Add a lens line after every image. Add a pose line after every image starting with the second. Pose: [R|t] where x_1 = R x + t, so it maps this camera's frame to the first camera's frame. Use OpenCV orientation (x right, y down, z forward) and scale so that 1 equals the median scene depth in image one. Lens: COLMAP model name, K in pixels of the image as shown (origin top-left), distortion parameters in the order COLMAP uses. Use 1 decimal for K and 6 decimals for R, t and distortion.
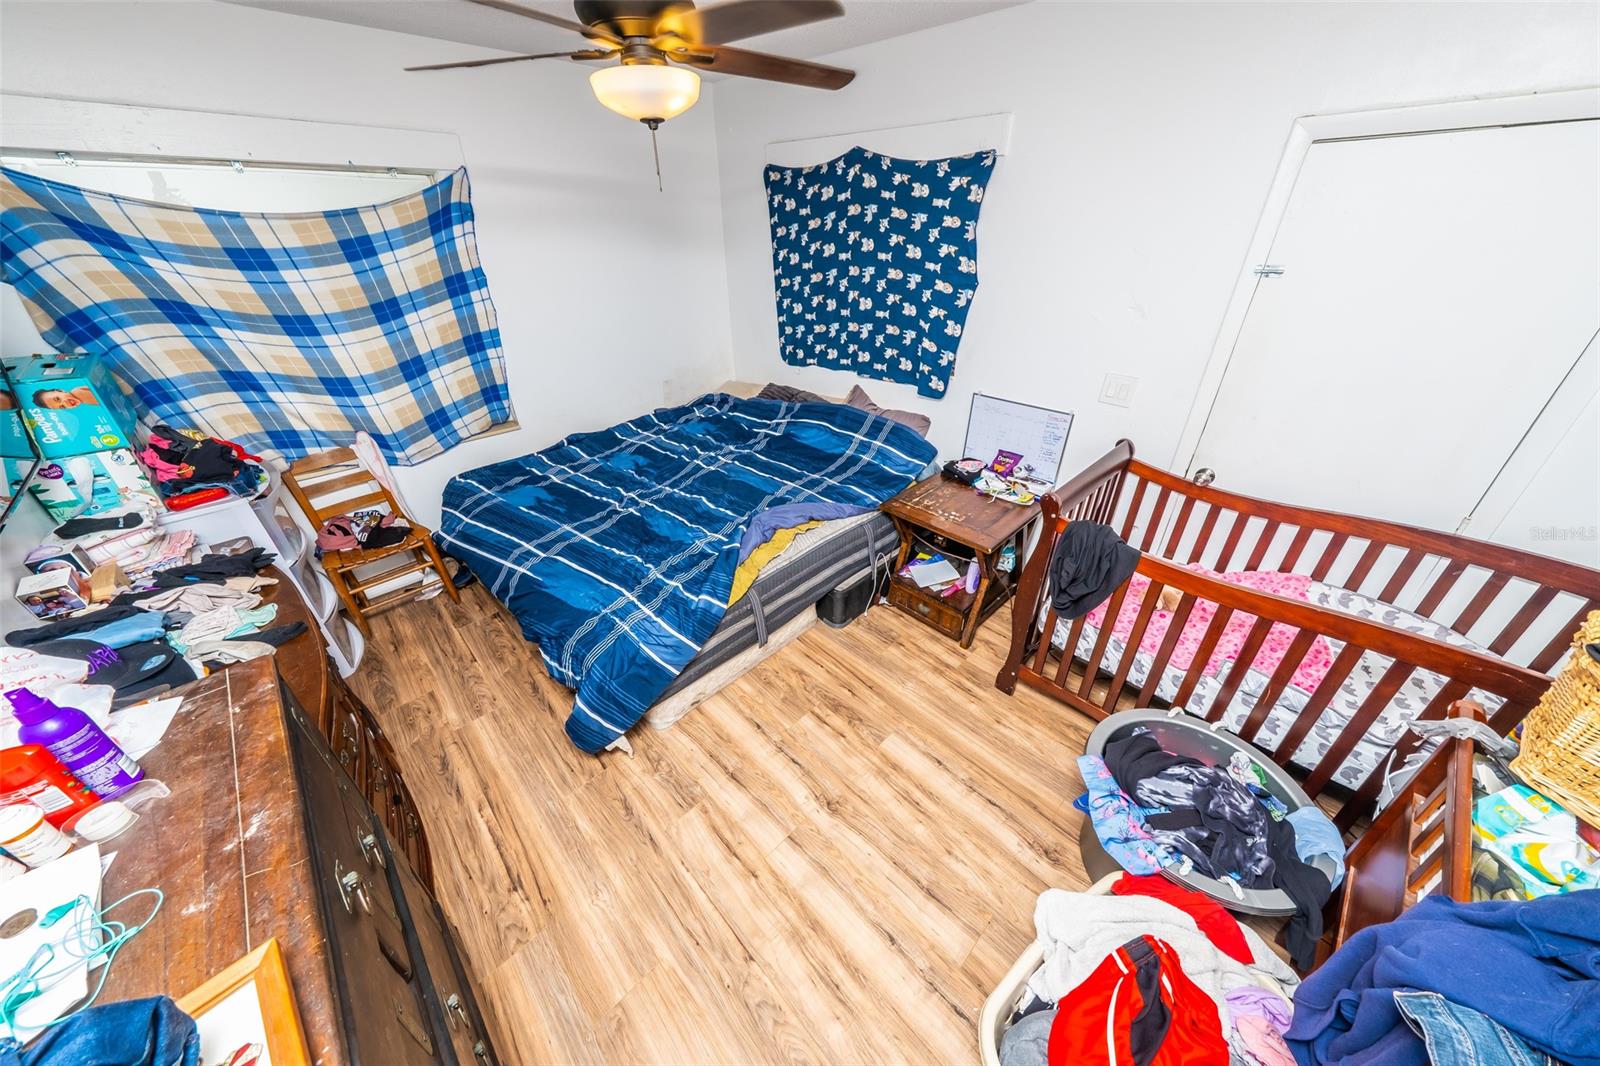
lens RADIAL K [[533.3, 0, 806.8], [0, 533.3, 523.7], [0, 0, 1]] dist [0.019170, -0.002301]
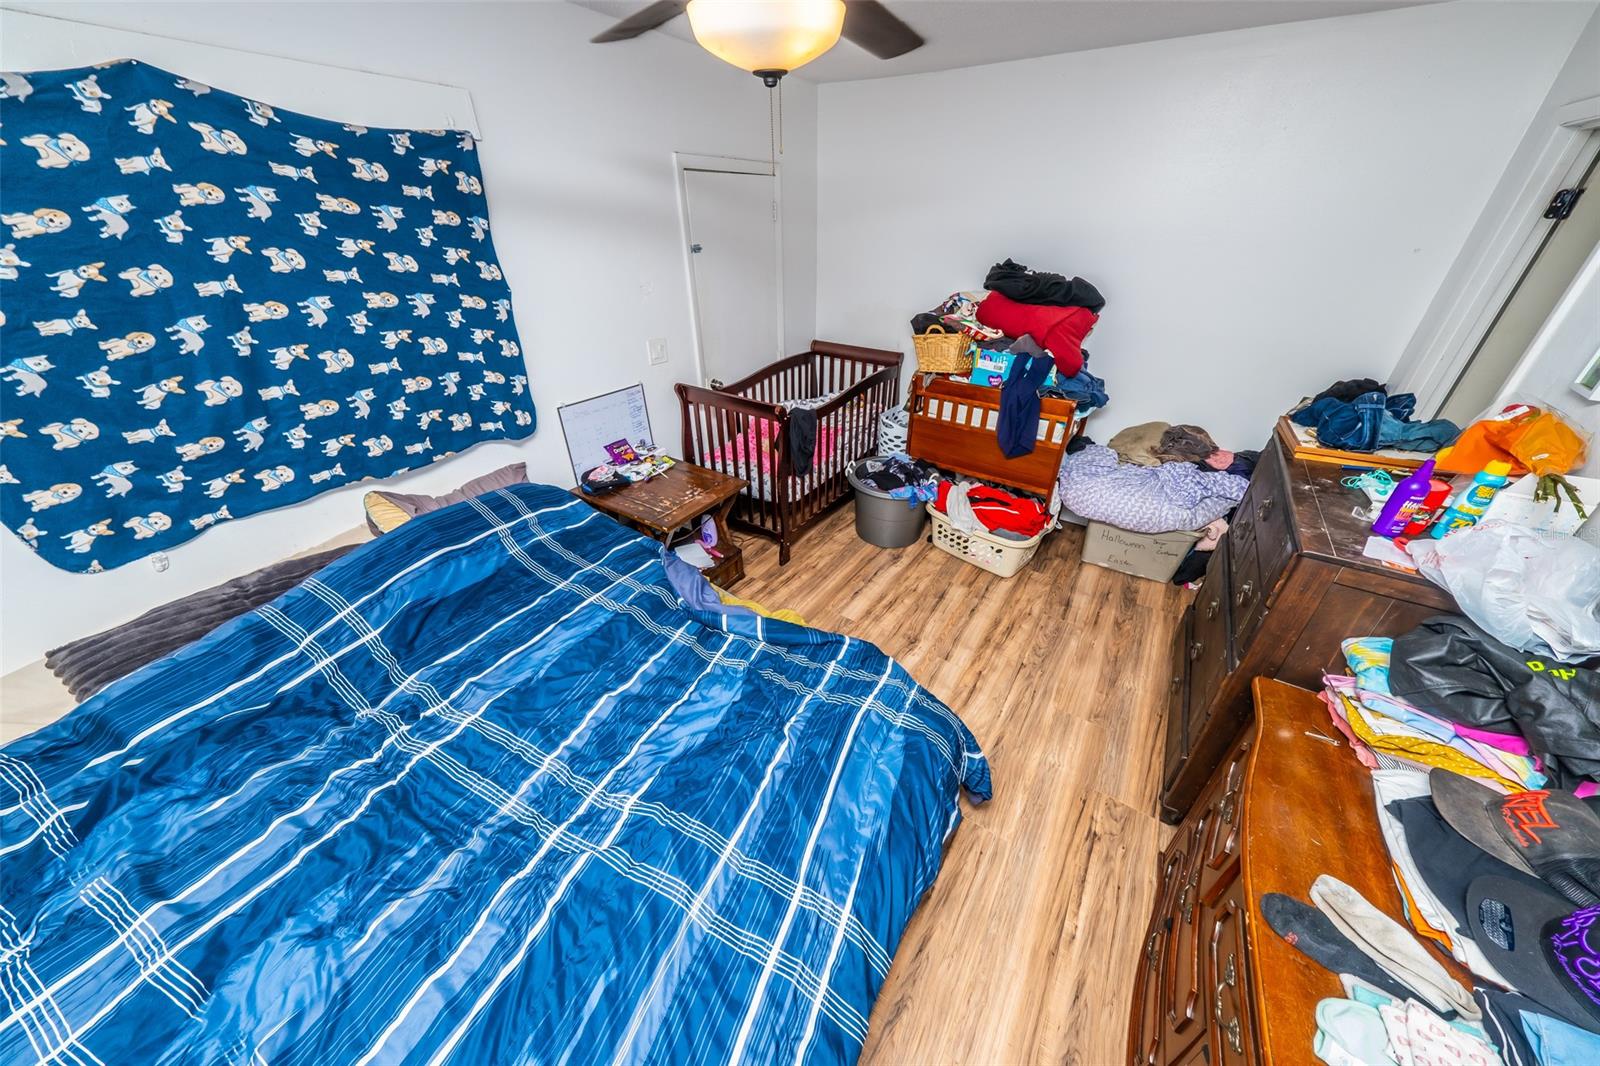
lens RADIAL K [[533.3, 0, 806.8], [0, 533.3, 523.7], [0, 0, 1]] dist [0.019170, -0.002301]
pose [[-0.198772, -0.486759, 0.850621, -0.645090], [0.493257, 0.700309, 0.516008, -0.373308], [-0.846869, 0.522142, 0.100895, 0.665081]]
